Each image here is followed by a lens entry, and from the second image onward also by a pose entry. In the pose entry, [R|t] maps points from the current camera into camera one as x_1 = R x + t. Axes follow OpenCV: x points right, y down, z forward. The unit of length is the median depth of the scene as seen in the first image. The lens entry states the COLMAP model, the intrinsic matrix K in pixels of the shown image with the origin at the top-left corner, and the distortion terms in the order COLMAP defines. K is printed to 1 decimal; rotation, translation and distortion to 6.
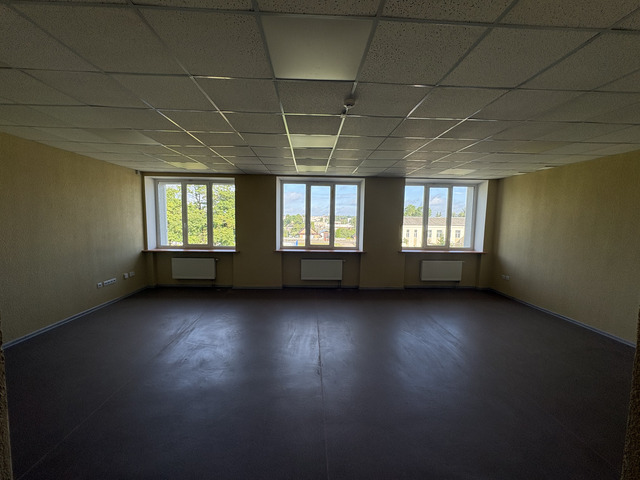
lens RADIAL K [[244.5, 0, 316.5], [0, 244.5, 236.3], [0, 0, 1]] dist [-0.000575, -0.000036]
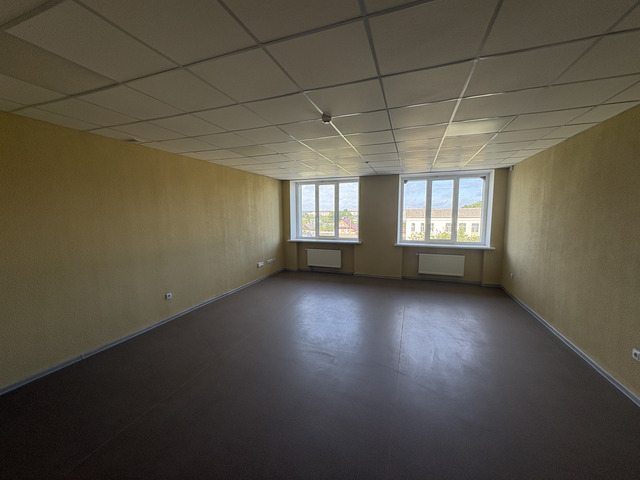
lens RADIAL K [[232.2, 0, 358.2], [0, 232.2, 239.8], [0, 0, 1]] dist [0.000481, 0.000043]
pose [[0.948971, 0.025927, -0.314294, 0.493201], [-0.012426, 0.998915, 0.044884, 0.001460], [0.315117, -0.038688, 0.948264, -0.001800]]
